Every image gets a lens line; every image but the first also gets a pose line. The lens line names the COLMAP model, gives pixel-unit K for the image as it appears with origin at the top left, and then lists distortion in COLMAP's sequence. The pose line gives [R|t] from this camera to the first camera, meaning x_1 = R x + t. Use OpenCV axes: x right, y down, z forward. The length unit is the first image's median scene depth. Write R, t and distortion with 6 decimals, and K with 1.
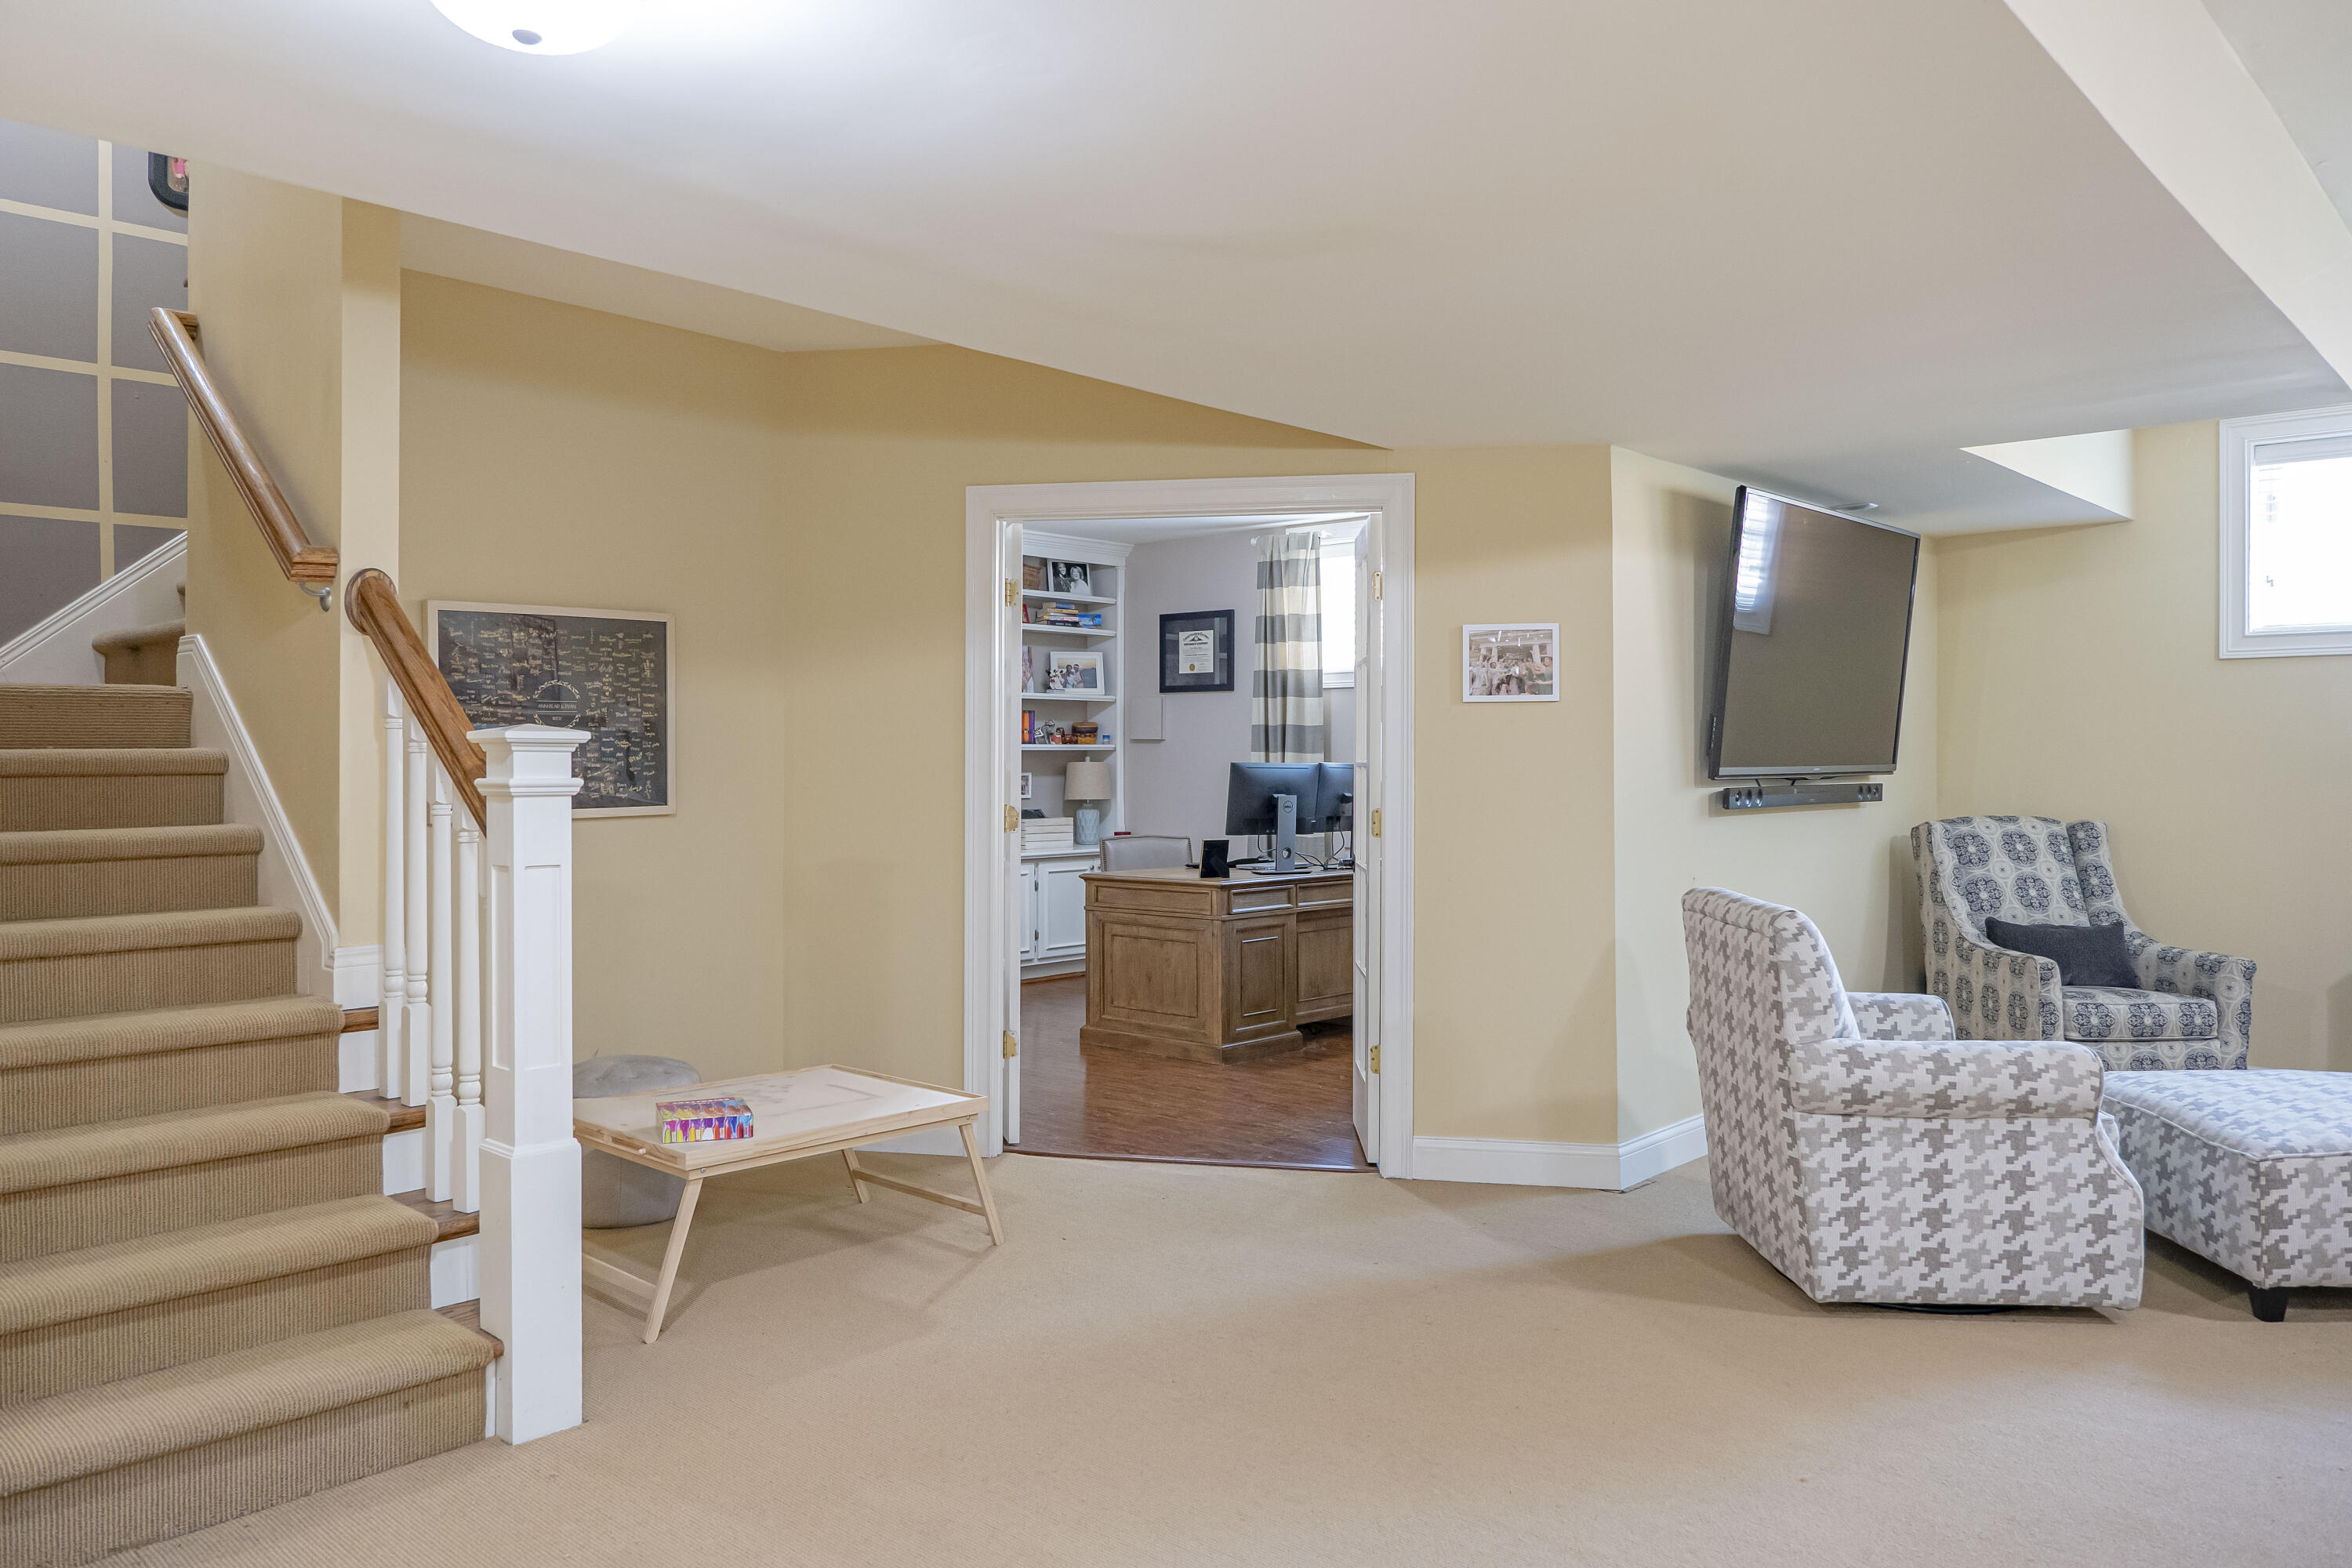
lens RADIAL K [[1648.2, 0, 1172.8], [0, 1648.2, 770.2], [0, 0, 1]] dist [-0.004951, -0.007681]
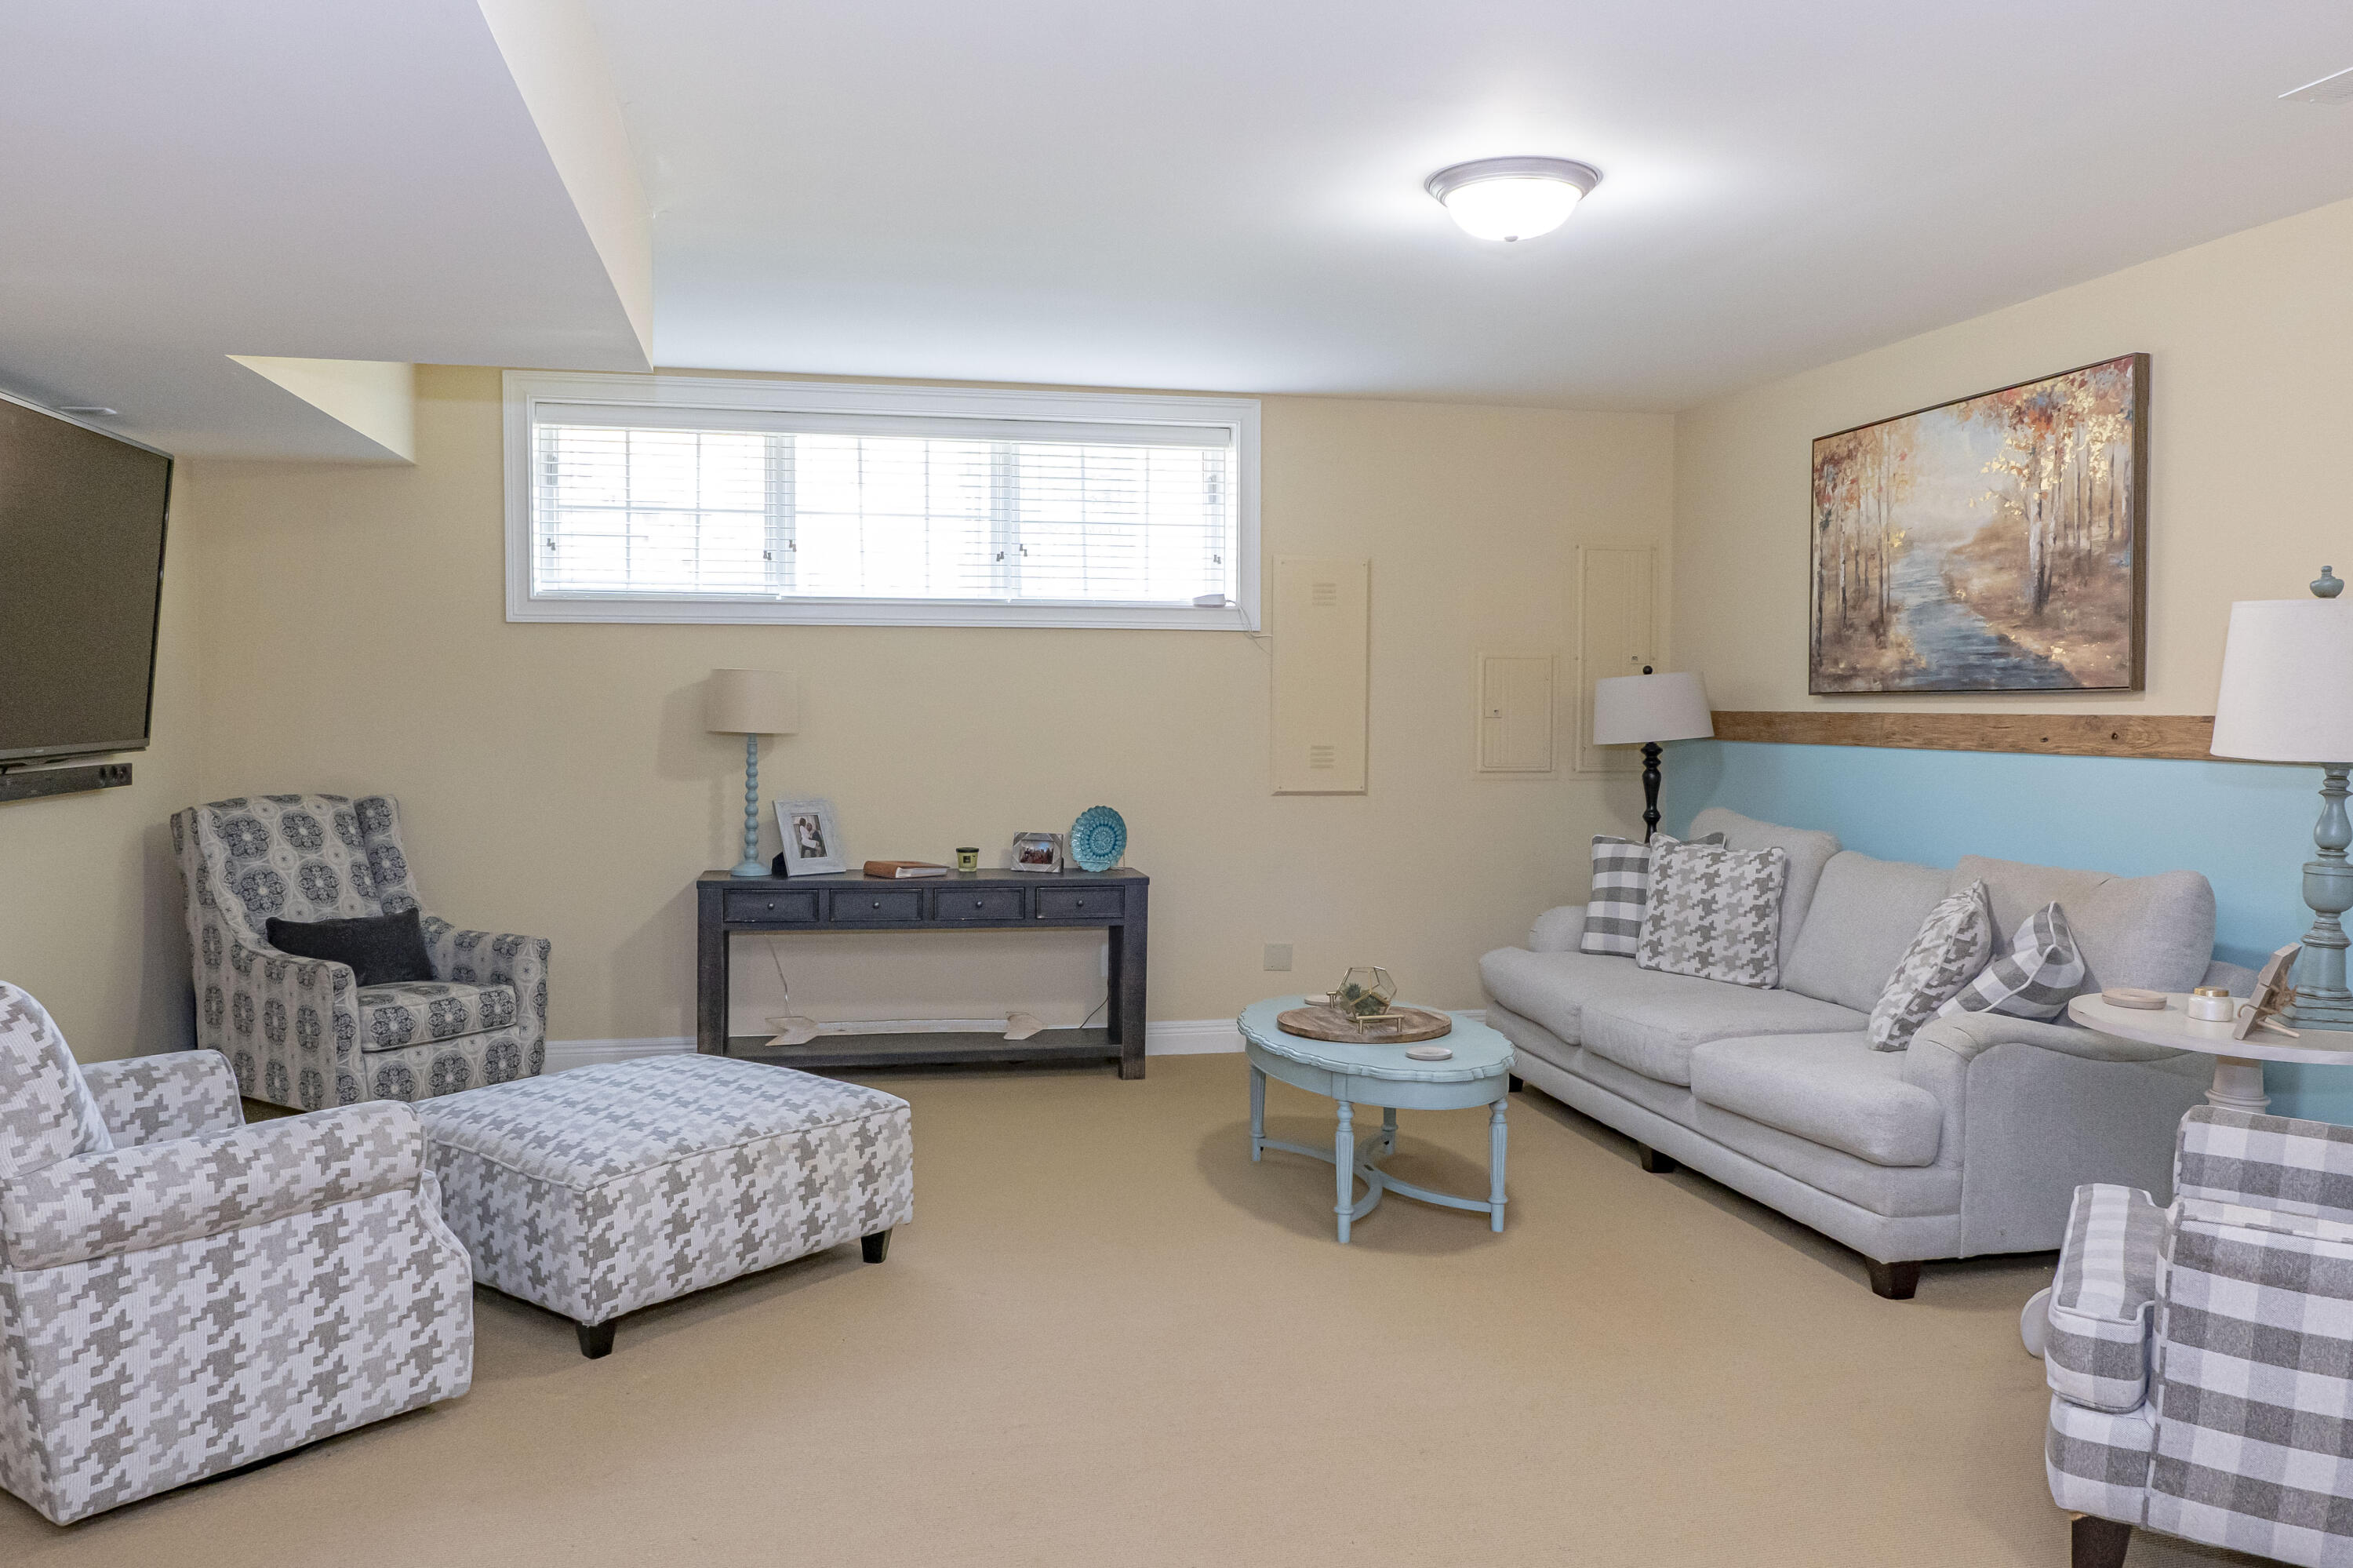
lens RADIAL K [[1649.0, 0, 1120.0], [0, 1649.0, 766.6], [0, 0, 1]] dist [-0.004951, -0.007681]
pose [[0.582273, -0.037910, 0.812109, 0.093301], [0.001783, 0.998969, 0.045354, -0.038162], [-0.812992, -0.024961, 0.581740, 0.218255]]
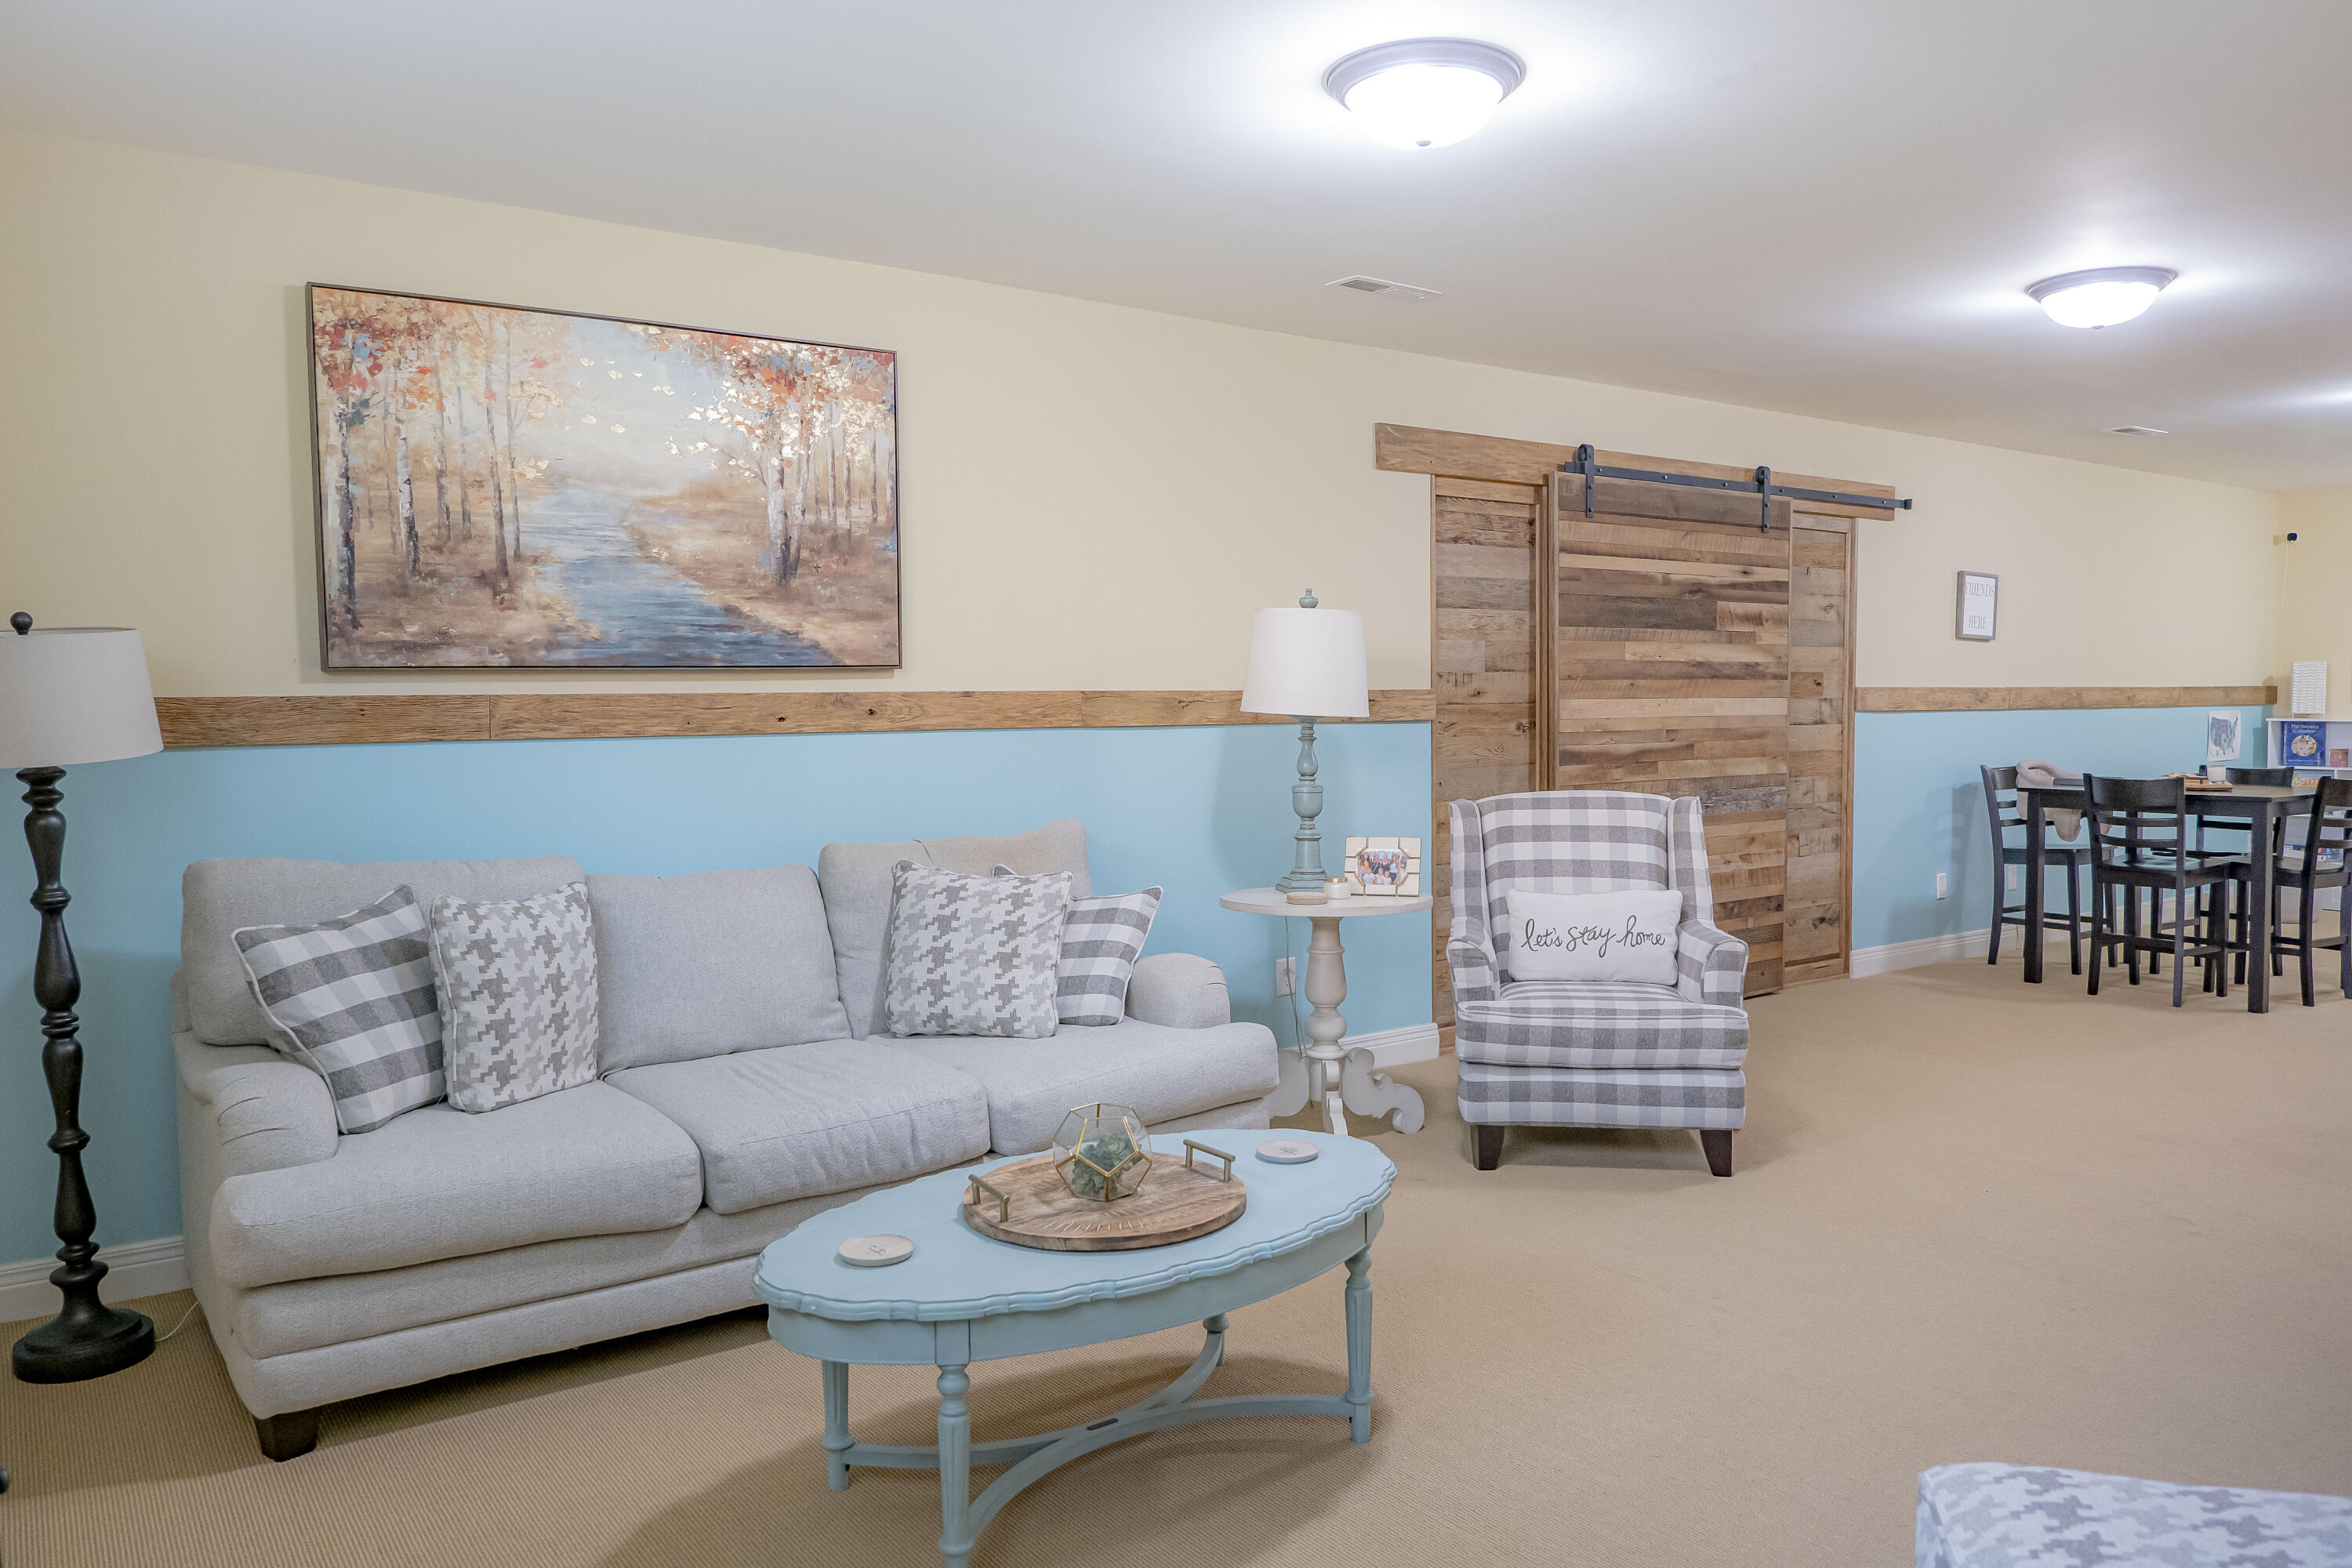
lens RADIAL K [[1648.2, 0, 1161.6], [0, 1648.2, 784.7], [0, 0, 1]] dist [-0.004951, -0.007681]
pose [[-0.981516, -0.015794, 0.190729, 0.372810], [-0.003807, 0.998003, 0.063050, -0.035589], [-0.191344, 0.061159, -0.979616, 0.606377]]
